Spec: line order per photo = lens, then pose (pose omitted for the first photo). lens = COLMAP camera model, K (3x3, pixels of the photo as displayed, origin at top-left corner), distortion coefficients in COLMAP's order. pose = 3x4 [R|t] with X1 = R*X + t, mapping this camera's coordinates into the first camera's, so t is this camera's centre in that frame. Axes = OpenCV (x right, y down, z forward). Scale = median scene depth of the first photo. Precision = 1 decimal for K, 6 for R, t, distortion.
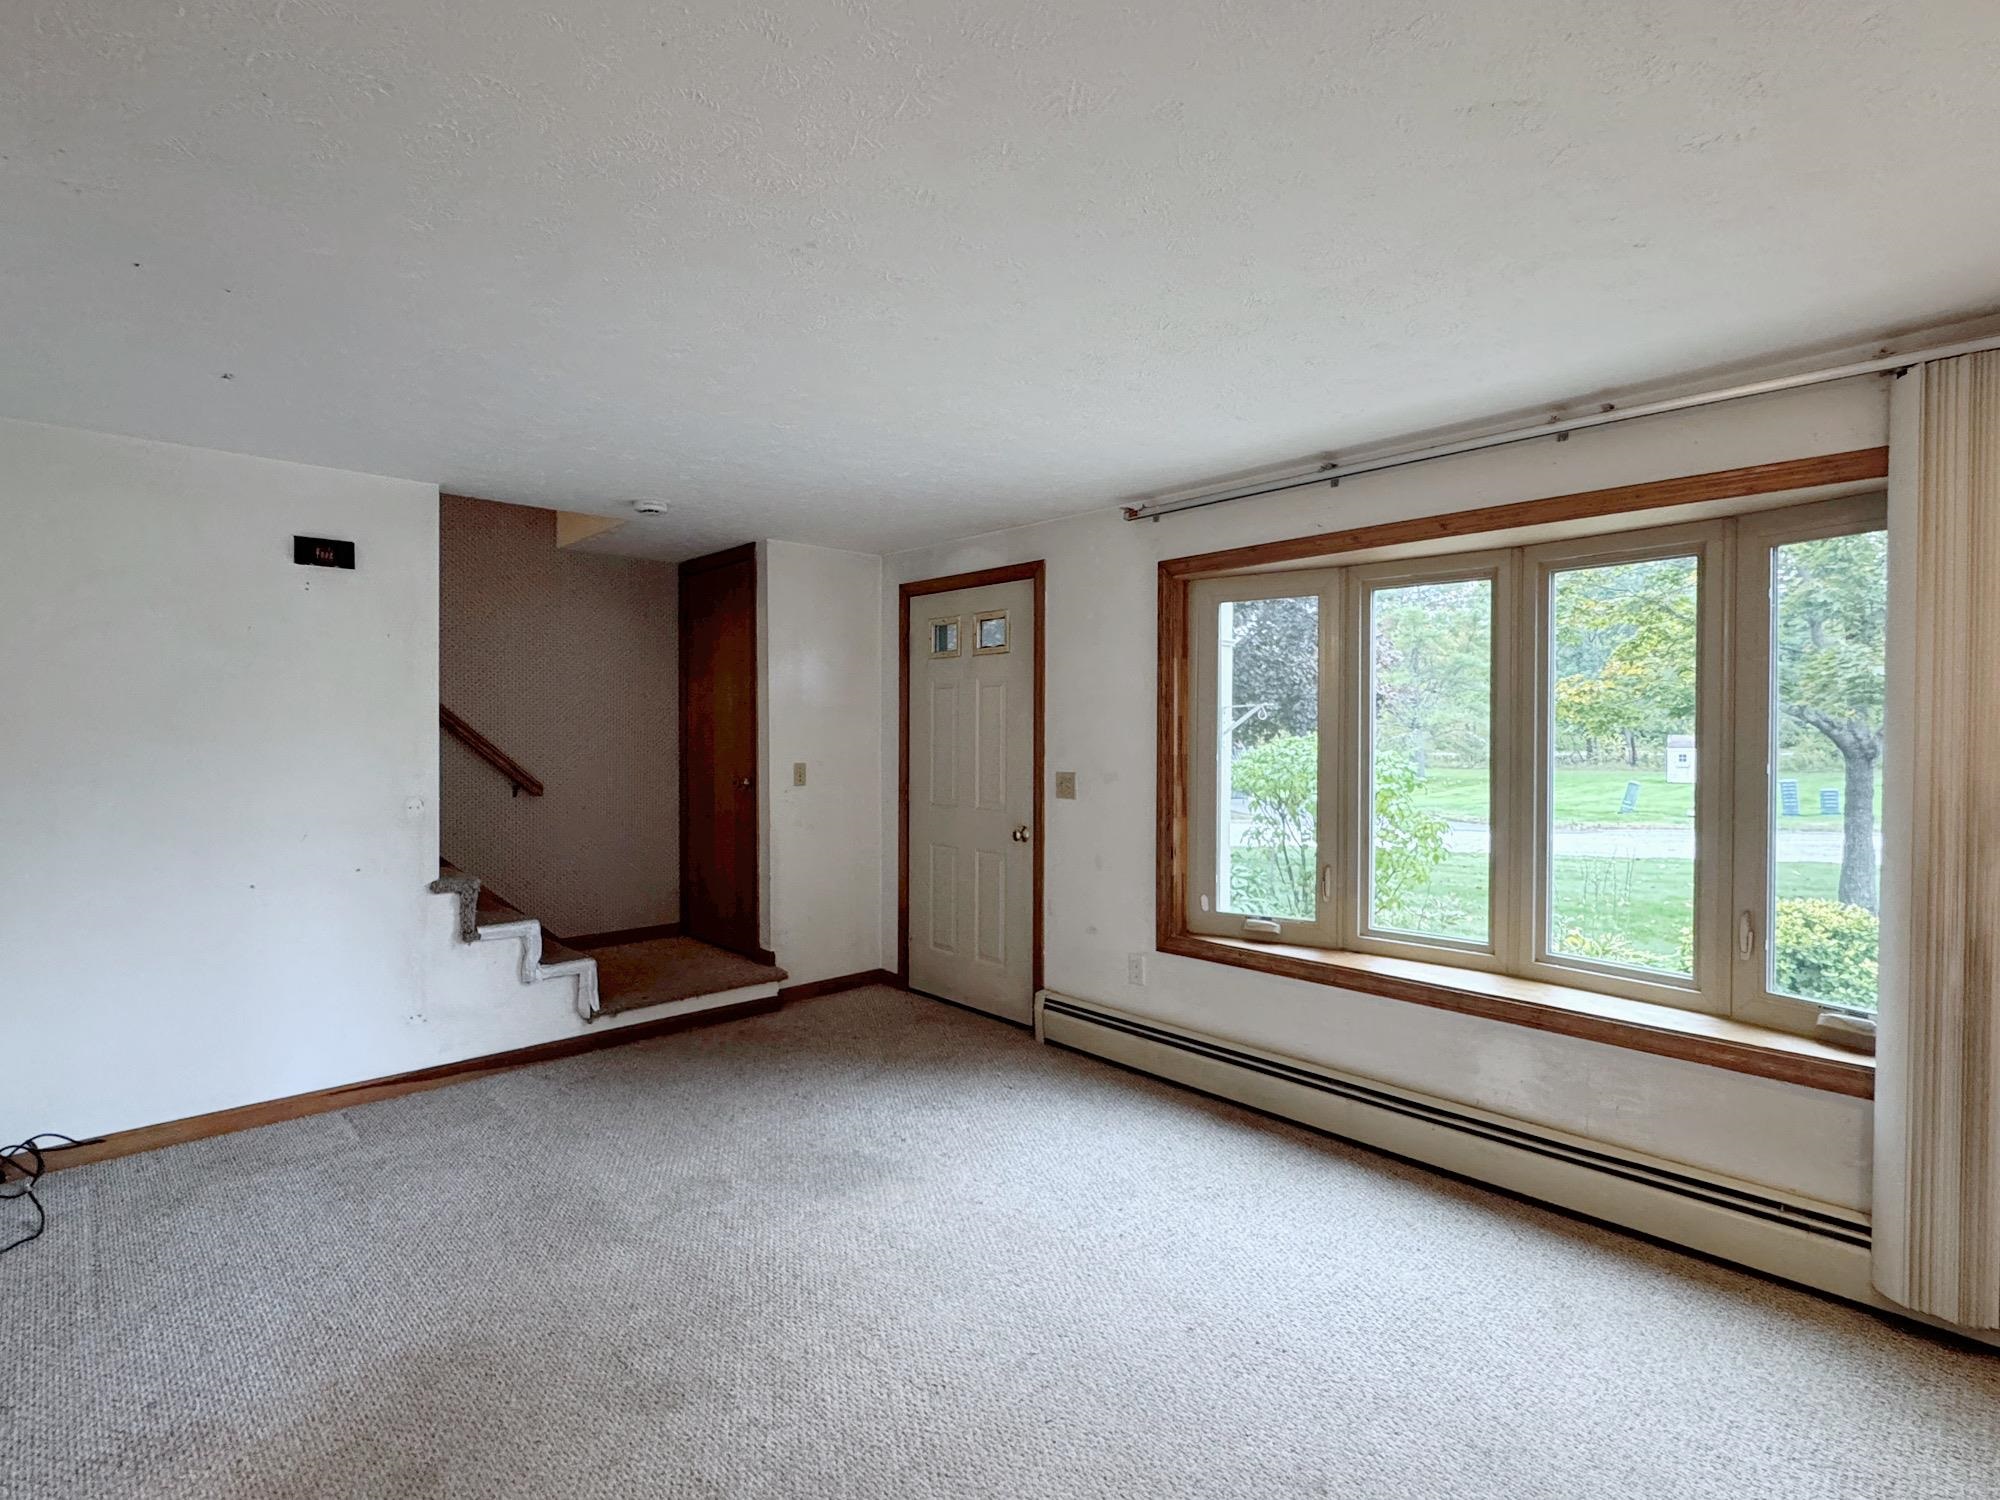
lens RADIAL K [[978.7, 0, 1003.3], [0, 978.7, 741.3], [0, 0, 1]] dist [-0.007185, 0.002366]
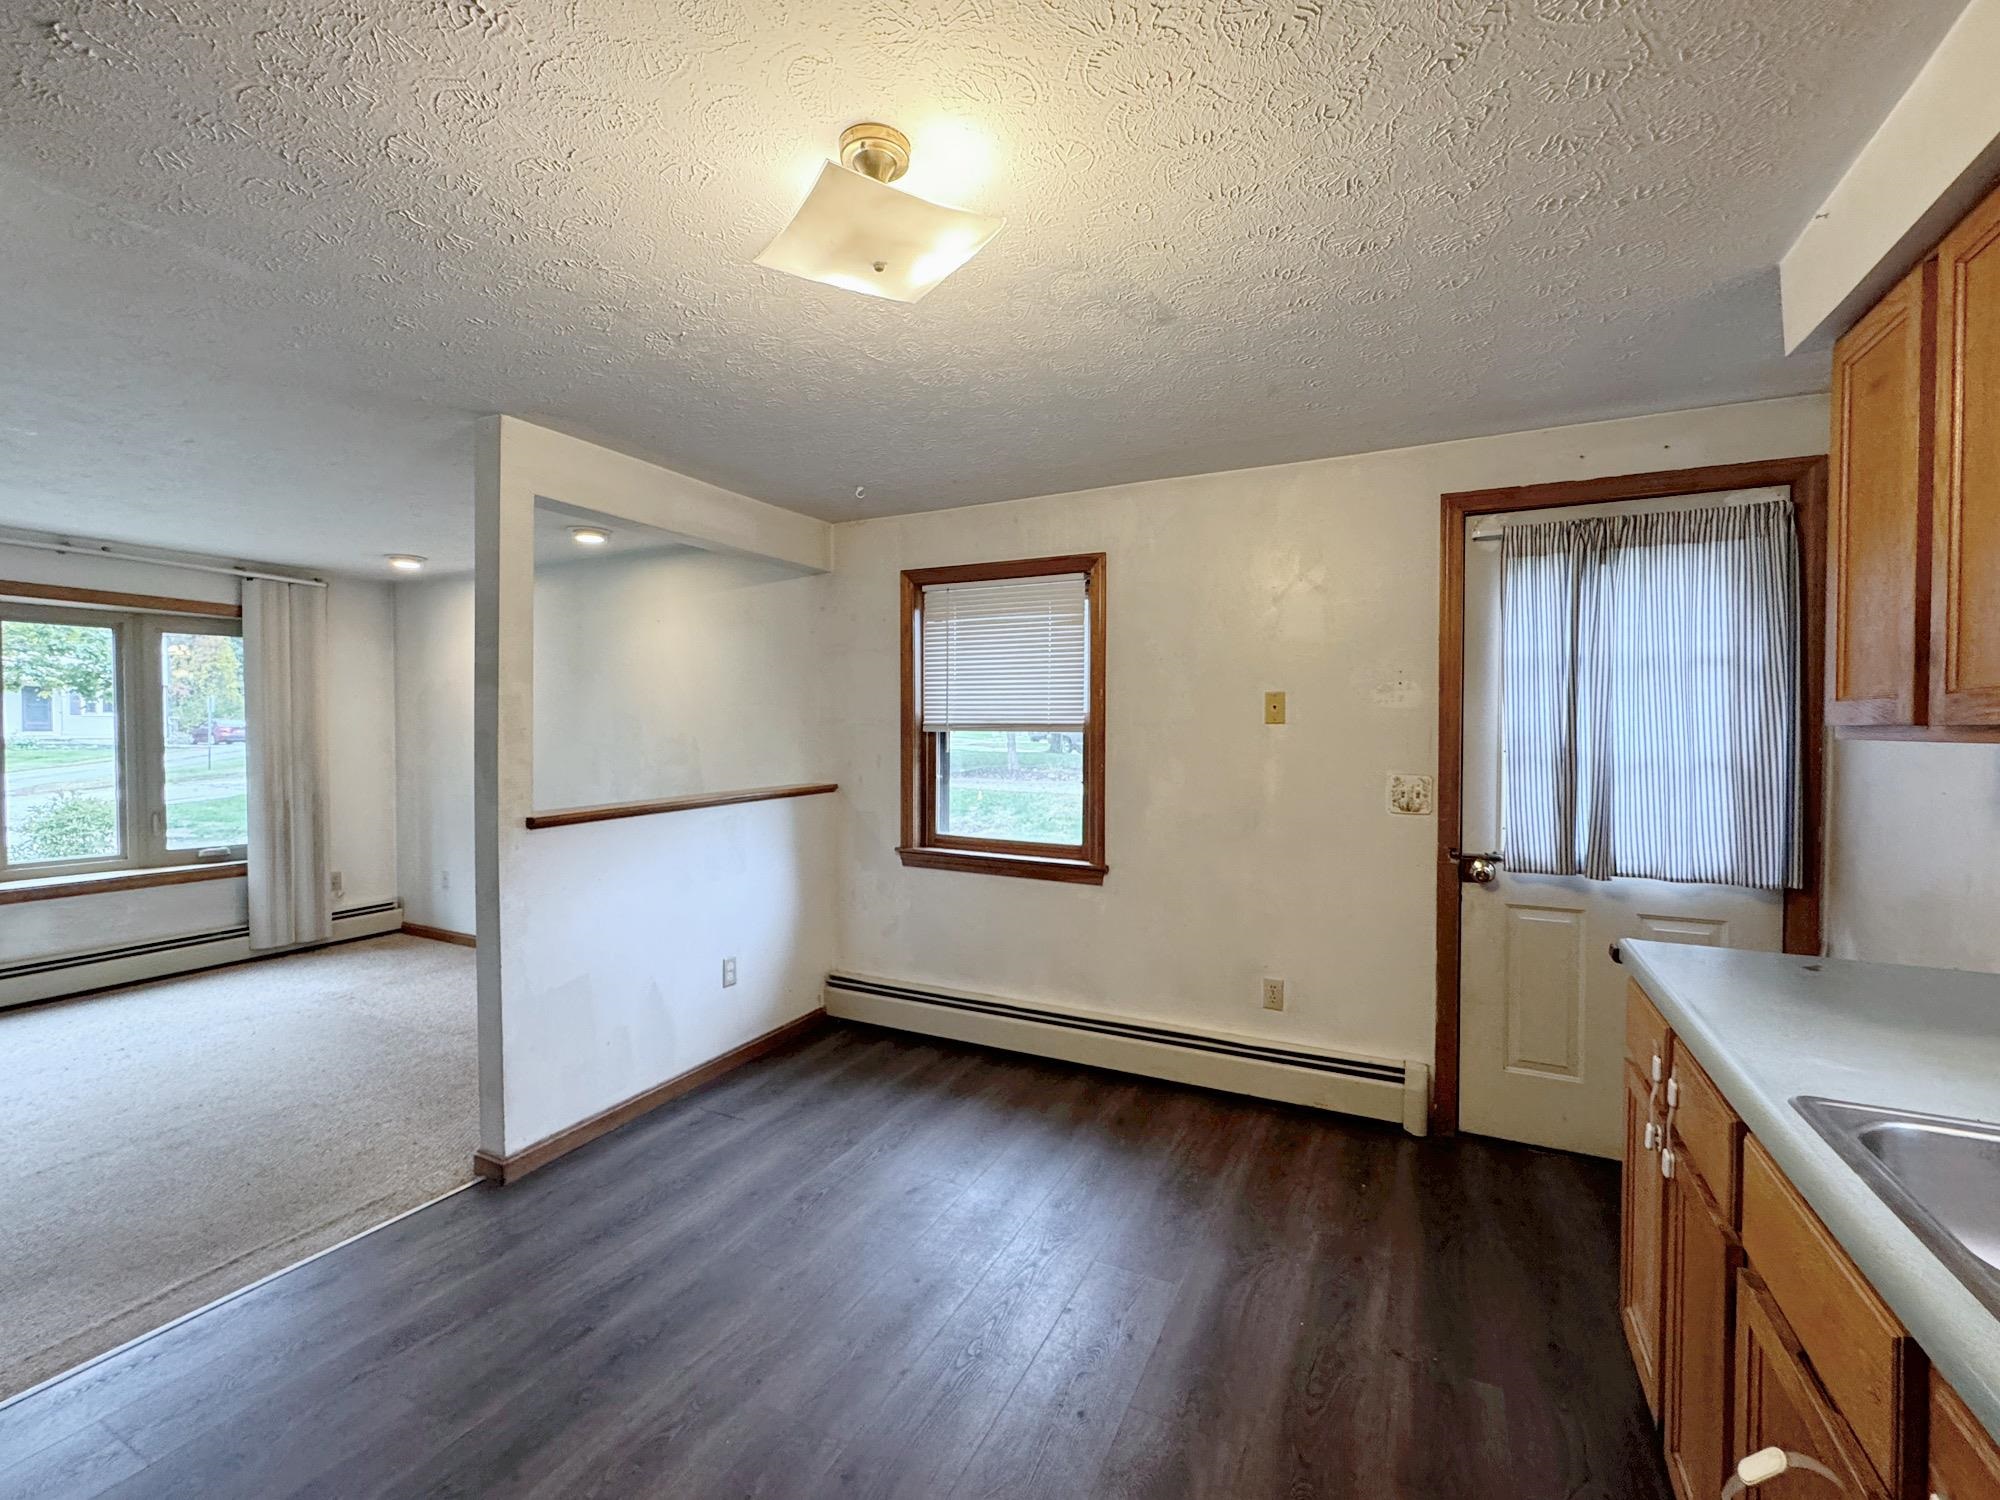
lens RADIAL K [[852.6, 0, 1000.2], [0, 852.6, 747.8], [0, 0, 1]] dist [-0.004367, 0.000567]
pose [[-0.343295, -0.024544, 0.938907, -1.058814], [0.005327, 0.999592, 0.028078, 0.000367], [-0.939213, 0.014641, -0.343024, -0.026416]]
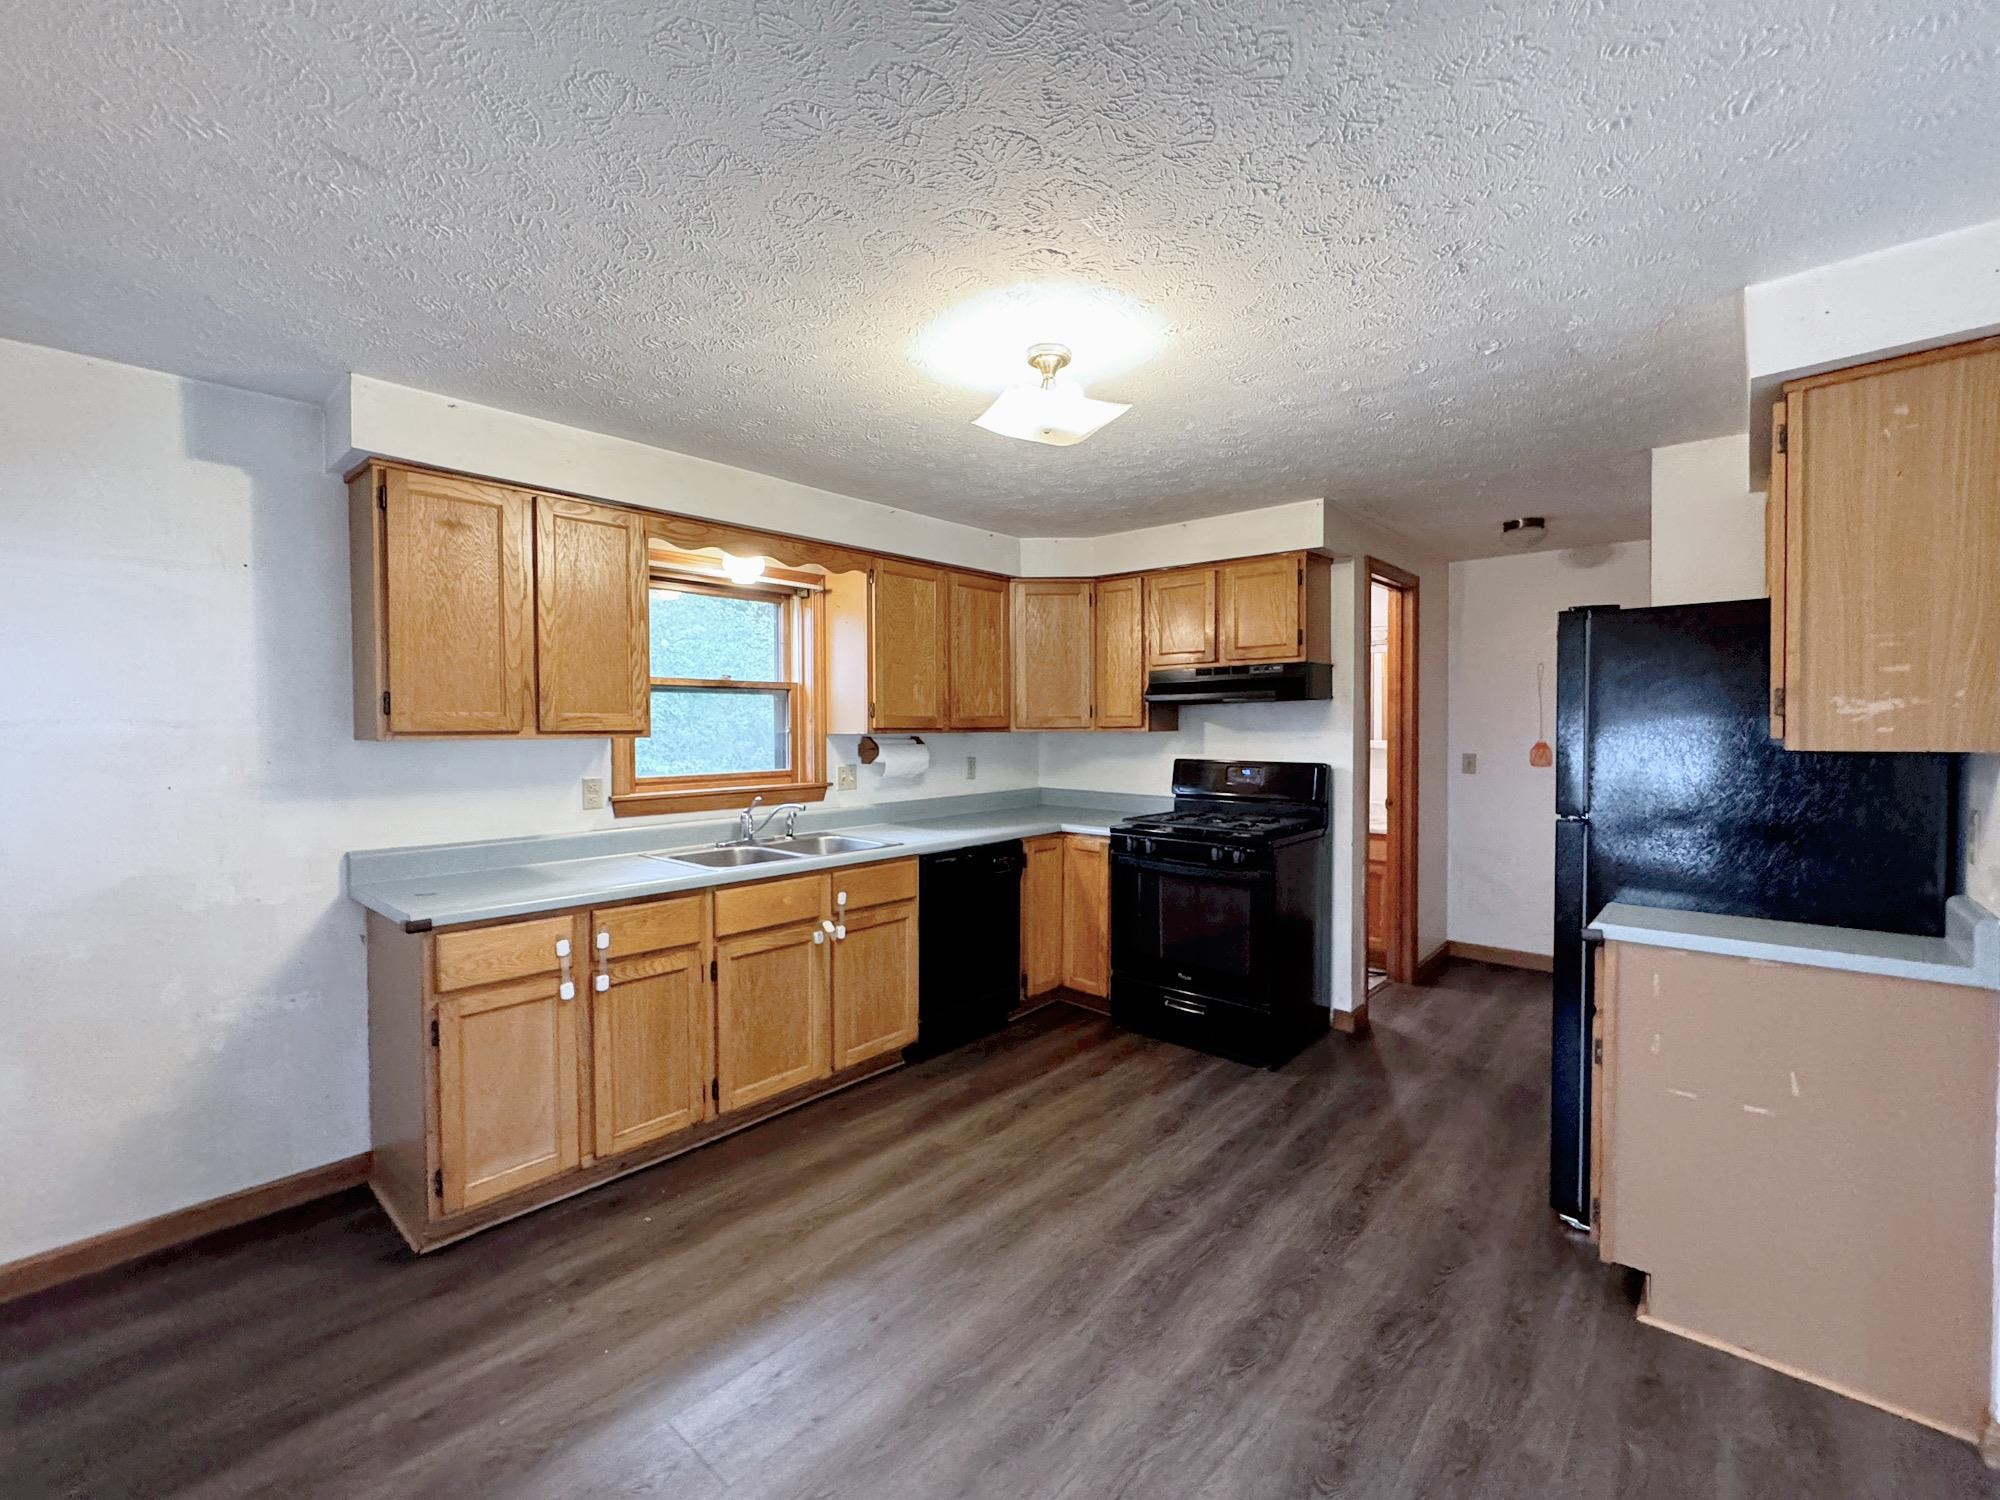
lens RADIAL K [[852.6, 0, 1001.6], [0, 852.6, 746.7], [0, 0, 1]] dist [-0.004367, 0.000567]
pose [[0.099508, 0.019010, -0.994855, -0.135460], [-0.004407, 0.999816, 0.018664, 0.000893], [0.995027, 0.002527, 0.099573, -0.190273]]
